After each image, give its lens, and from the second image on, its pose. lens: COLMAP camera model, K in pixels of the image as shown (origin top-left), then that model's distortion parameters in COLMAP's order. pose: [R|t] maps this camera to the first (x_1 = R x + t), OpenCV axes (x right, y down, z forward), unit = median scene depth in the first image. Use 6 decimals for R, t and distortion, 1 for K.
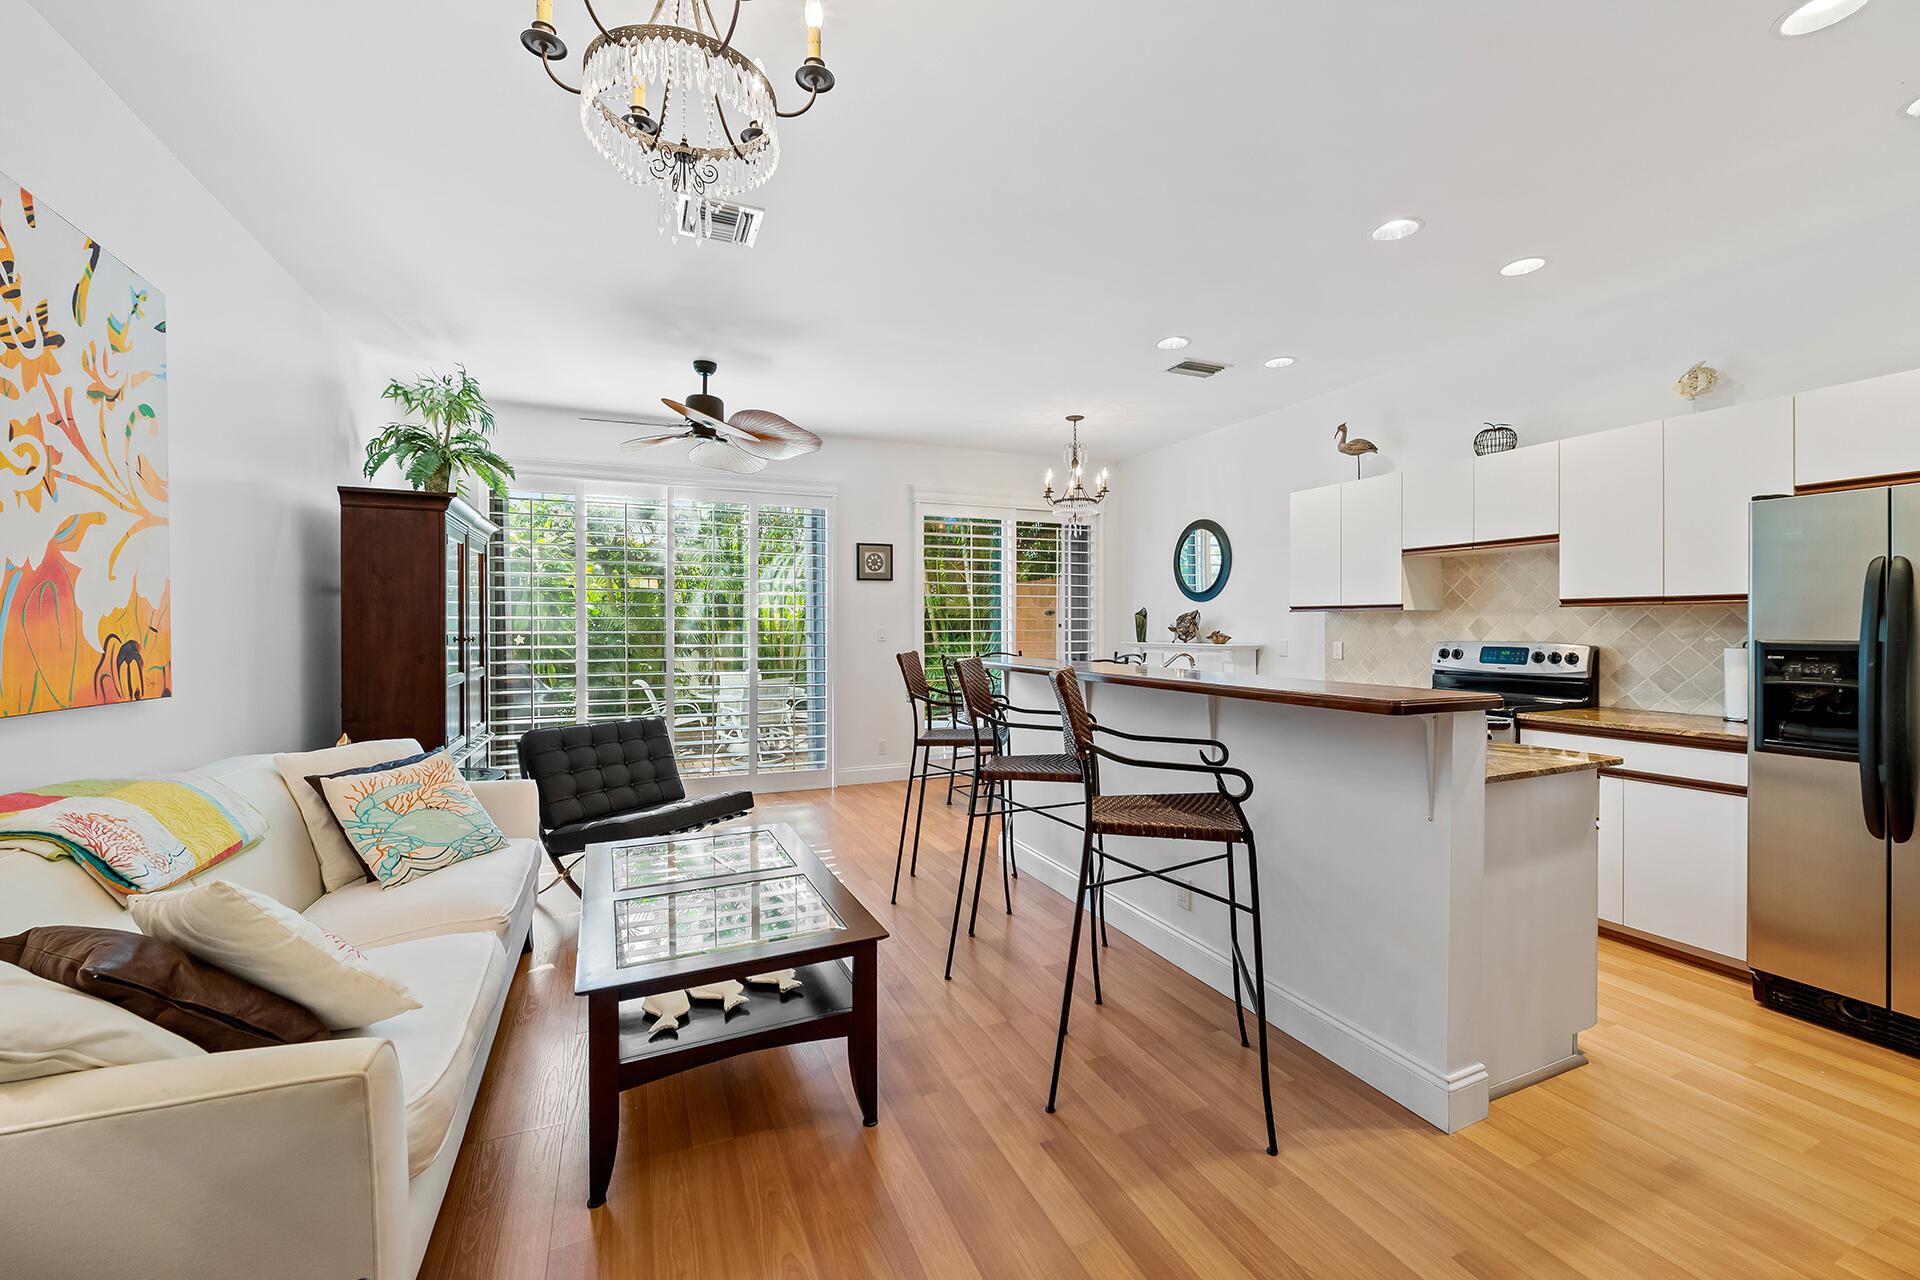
lens RADIAL K [[760.2, 0, 956.4], [0, 760.2, 630.1], [0, 0, 1]] dist [-0.001248, -0.002535]
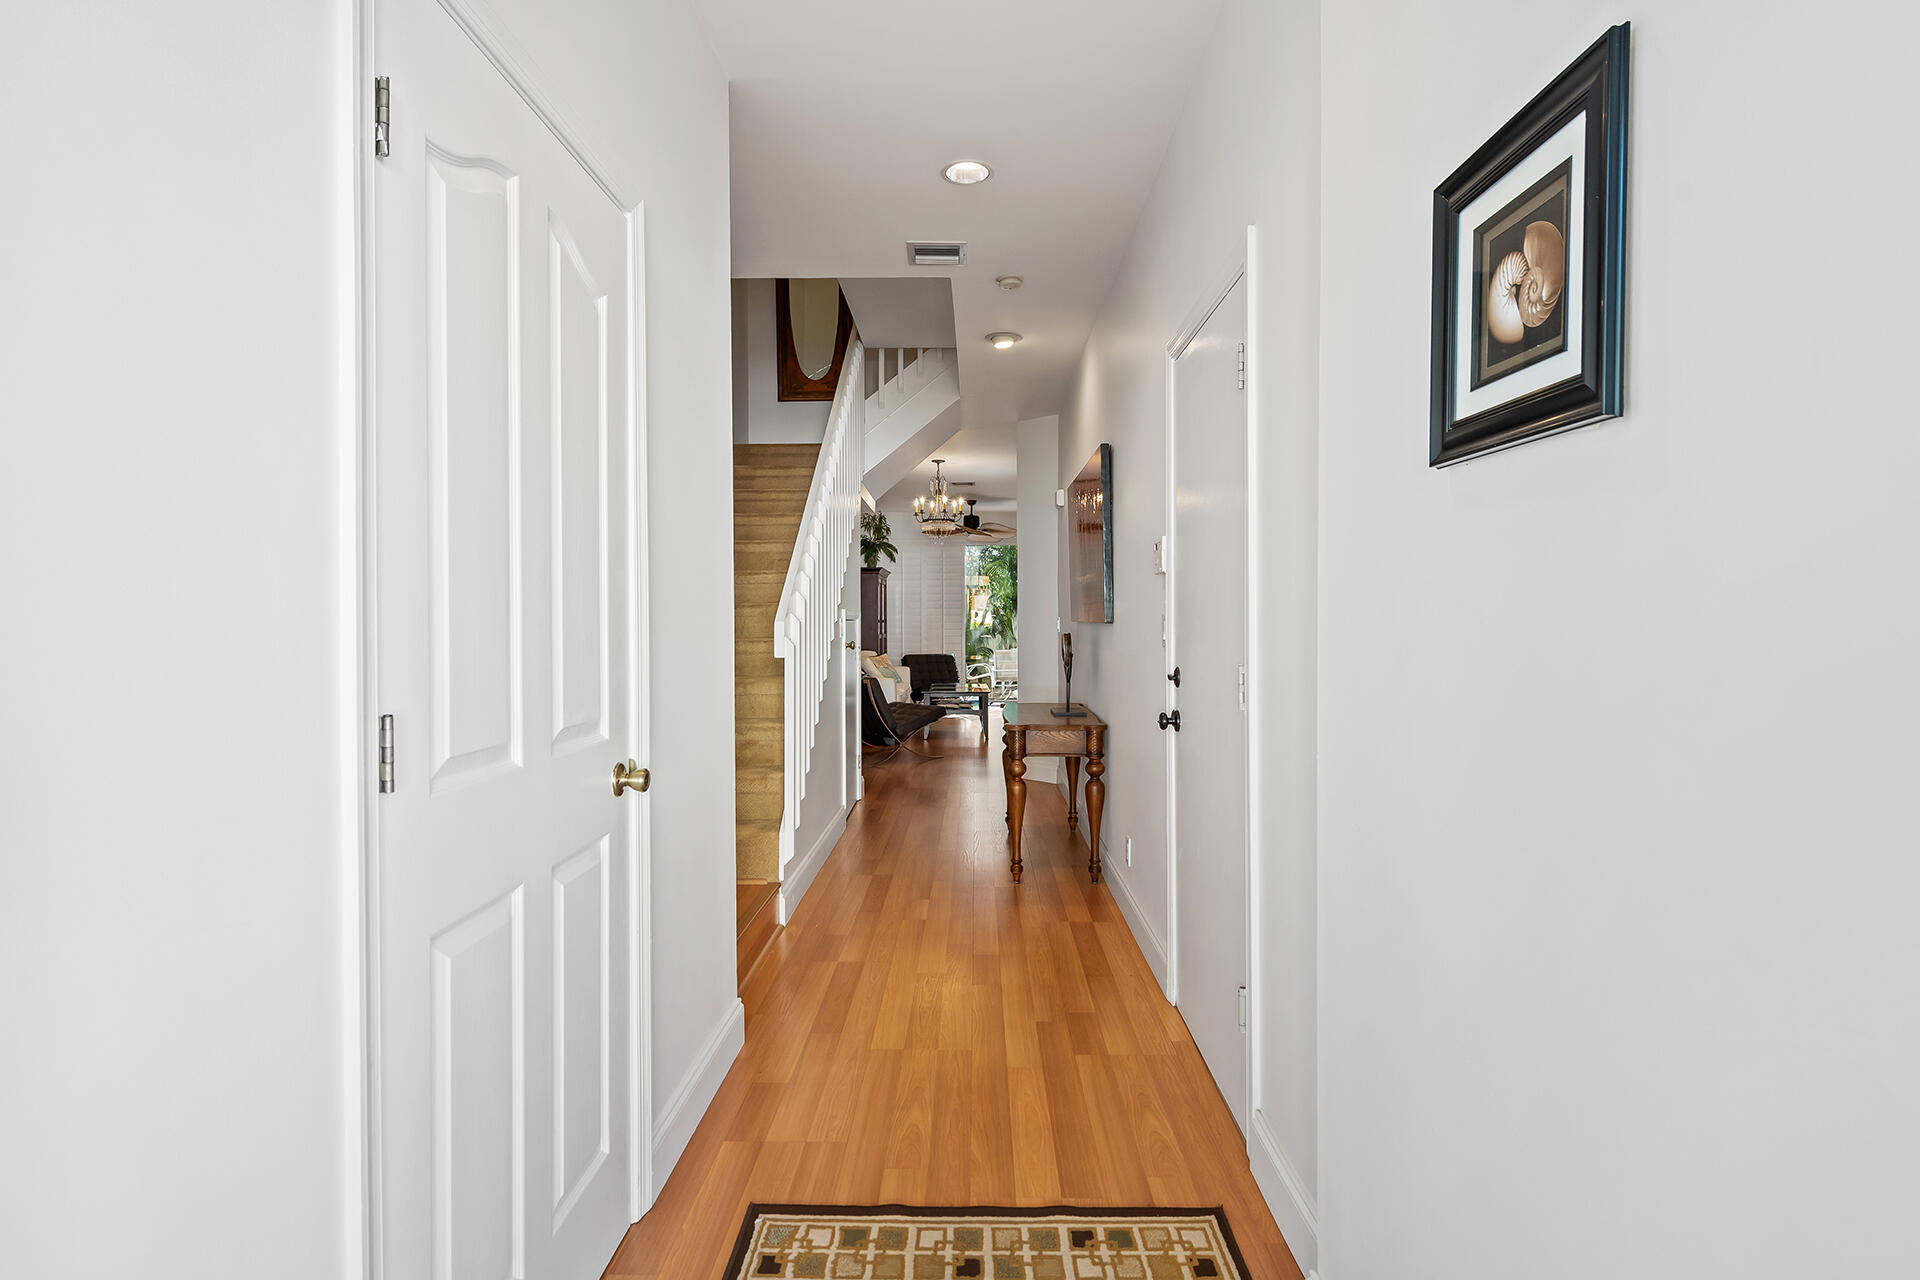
lens RADIAL K [[961.3, 0, 950.7], [0, 961.3, 639.6], [0, 0, 1]] dist [0.001210, -0.000022]
pose [[0.907548, 0.008407, -0.419863, 1.120108], [-0.000357, 0.999815, 0.019249, 0.015135], [0.419947, -0.017319, 0.907383, -2.238004]]
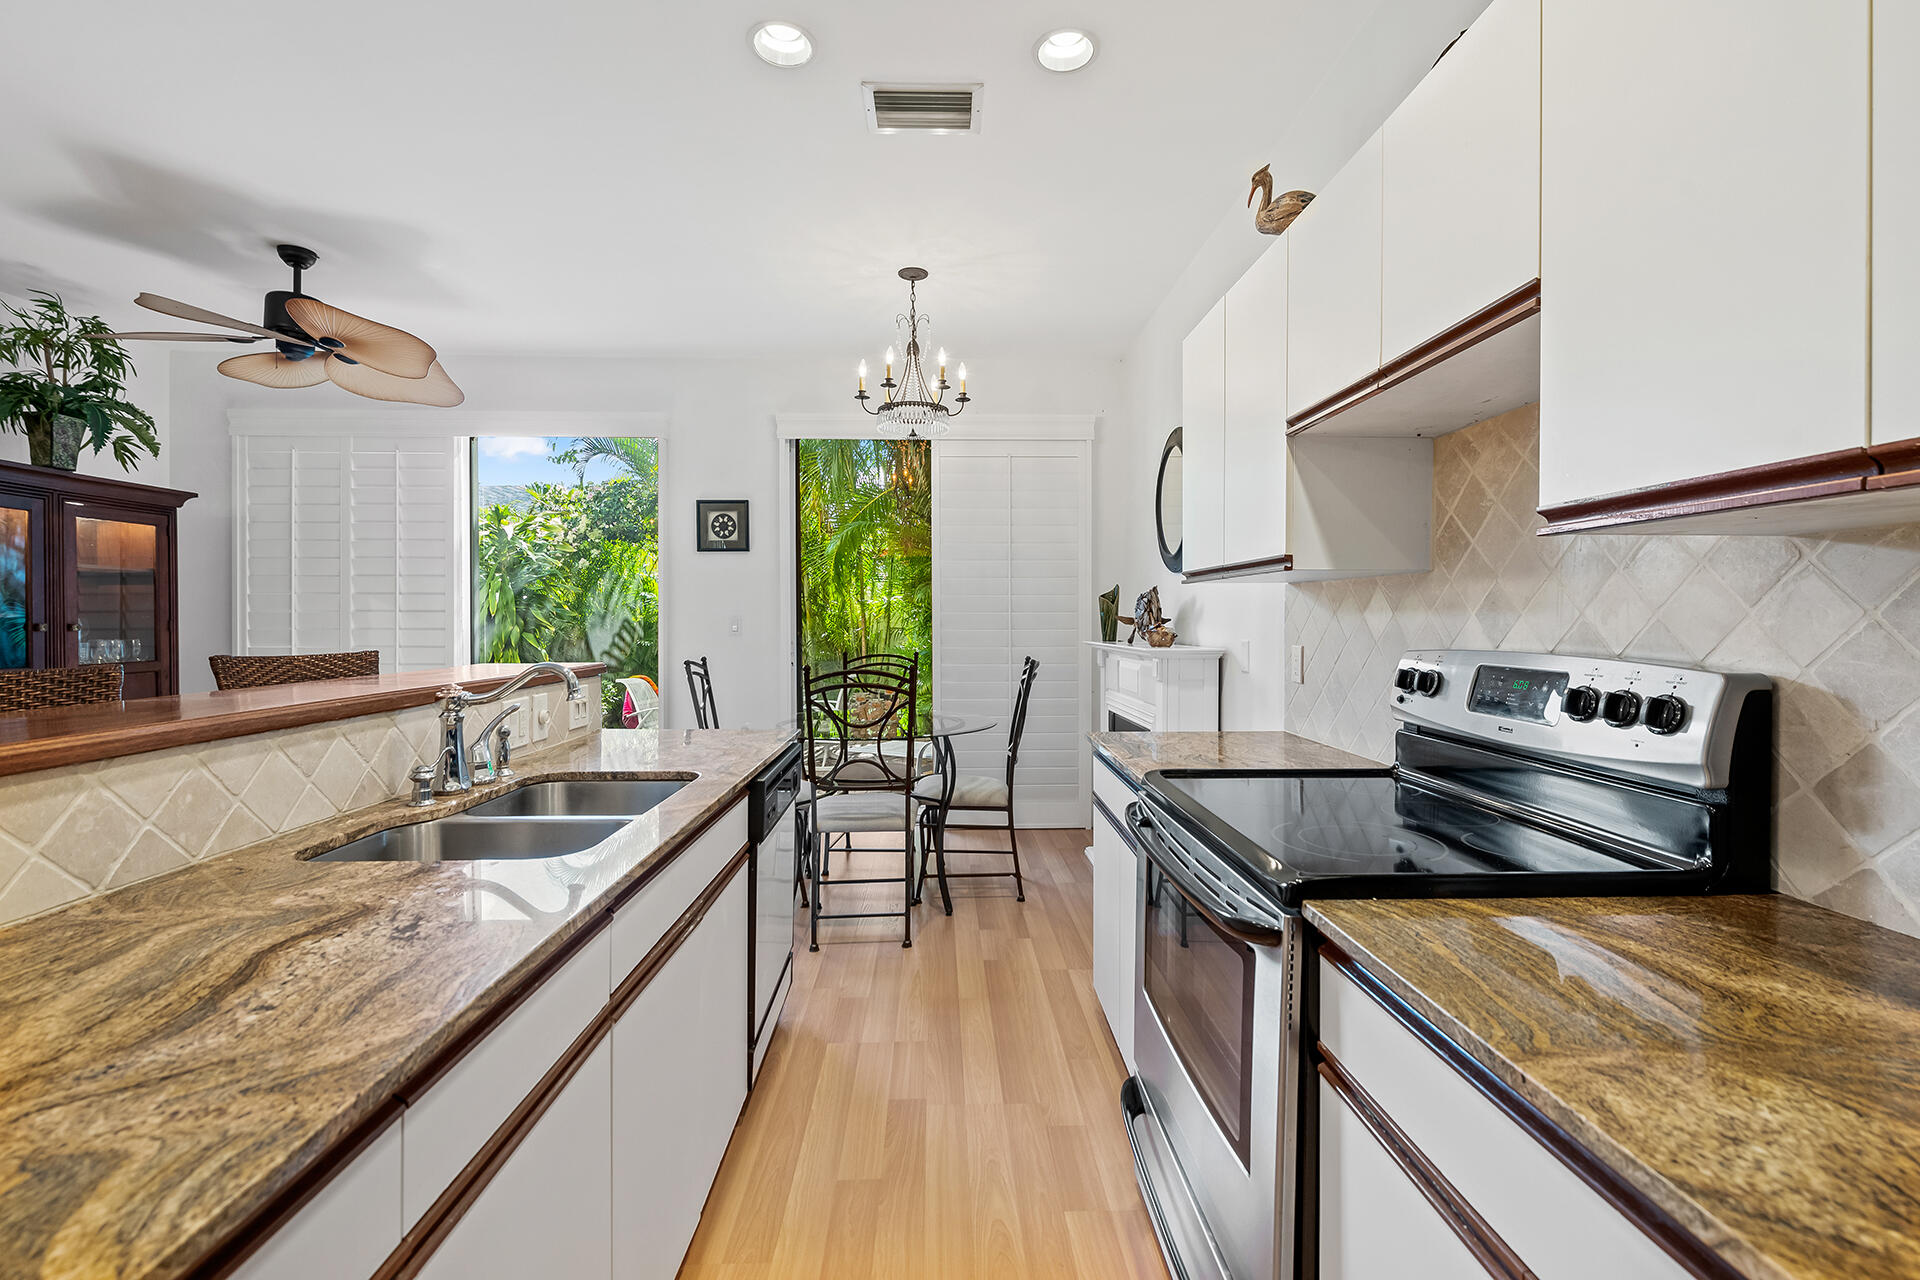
lens RADIAL K [[816.7, 0, 940.6], [0, 816.7, 641.9], [0, 0, 1]] dist [0.003124, -0.003717]
pose [[0.930668, 0.013735, -0.365607, 0.722000], [-0.005296, 0.999696, 0.024074, 0.003351], [0.365827, -0.020468, 0.930458, 0.657104]]
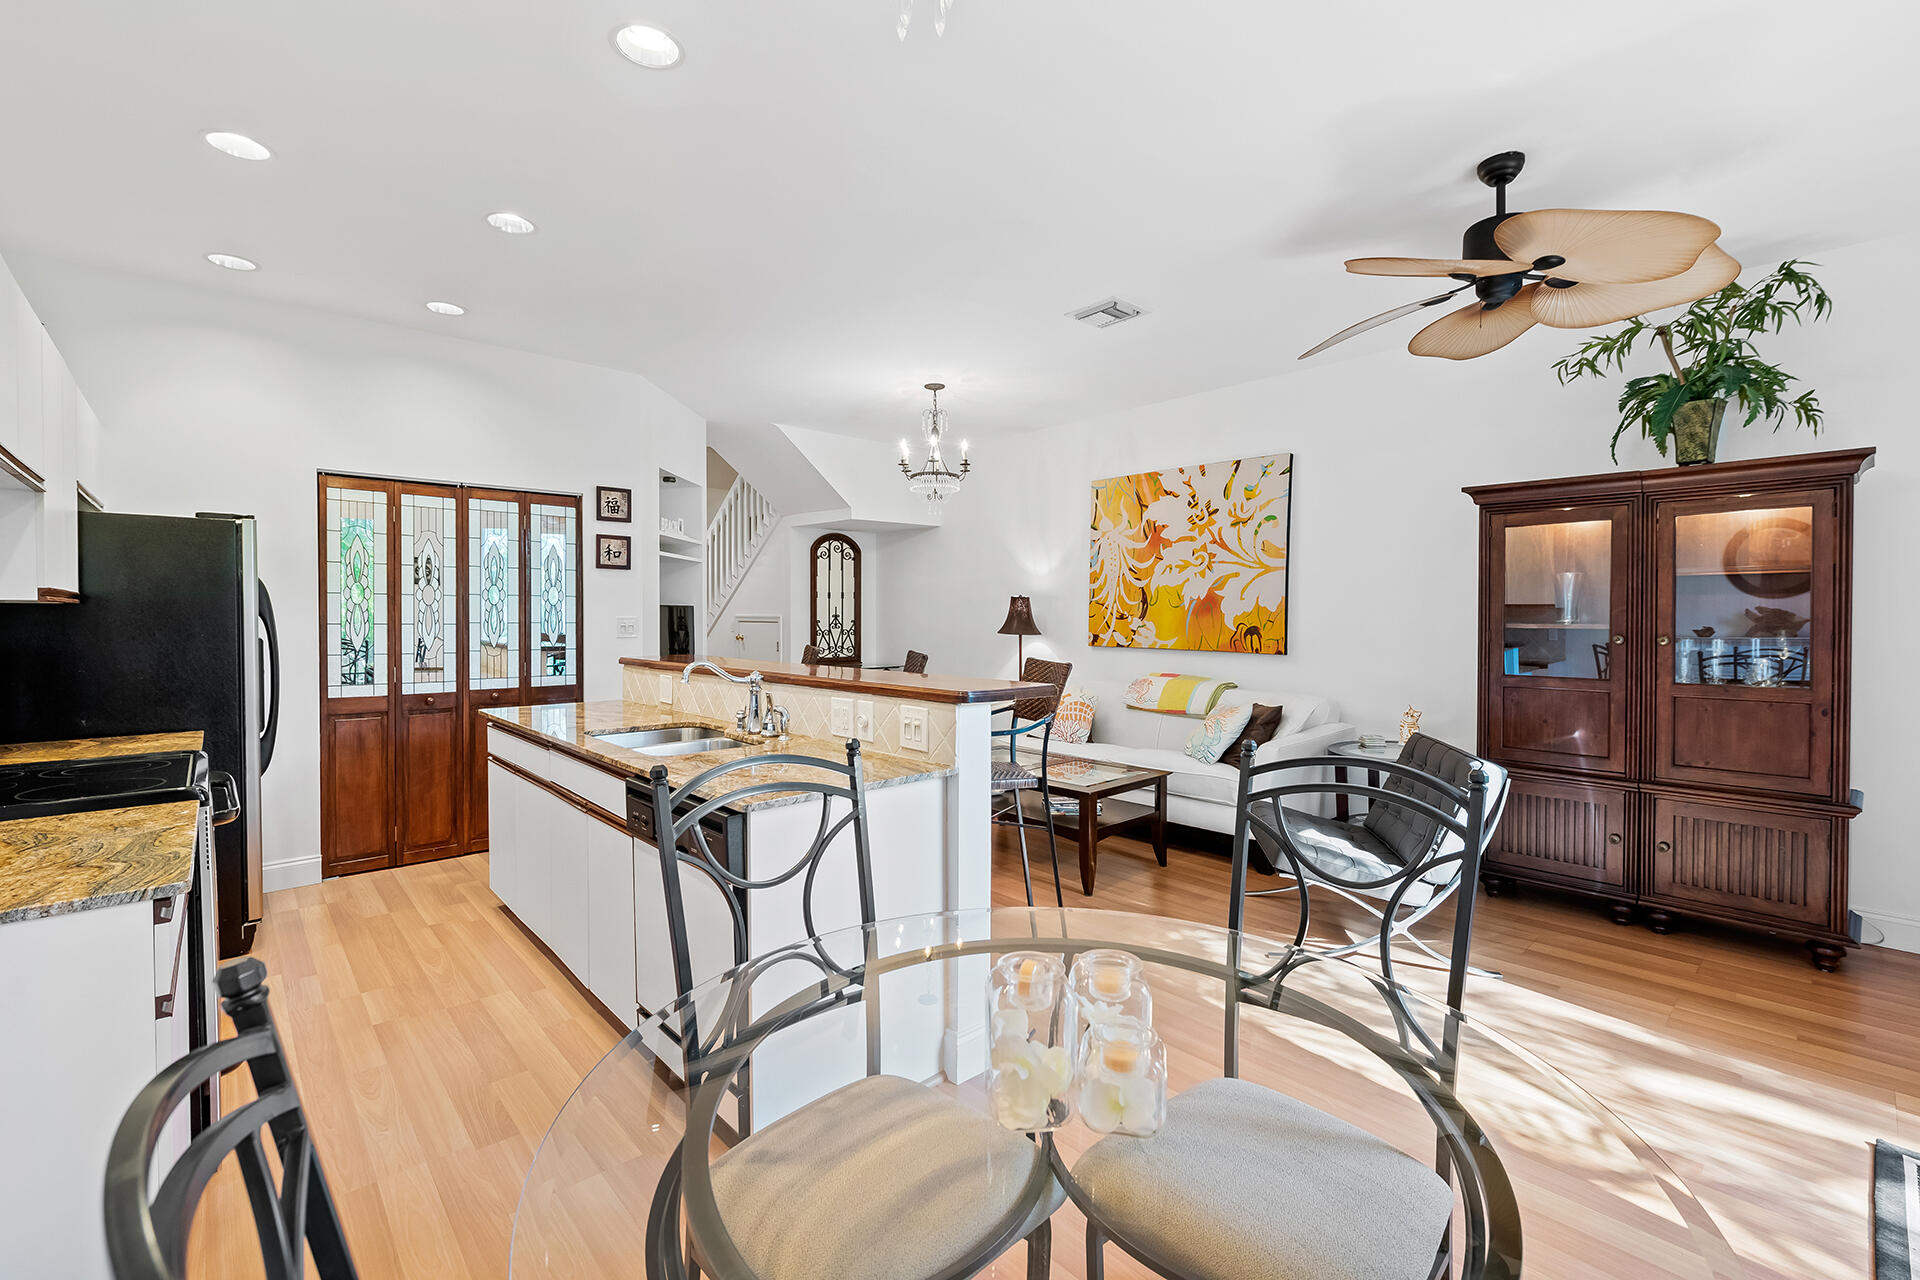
lens RADIAL K [[816.7, 0, 964.0], [0, 816.7, 631.4], [0, 0, 1]] dist [0.003124, -0.003717]
pose [[-0.943547, 0.009241, -0.331110, 0.331827], [0.000285, 0.999633, 0.027085, -0.023661], [0.331239, 0.025461, -0.943203, 1.924222]]
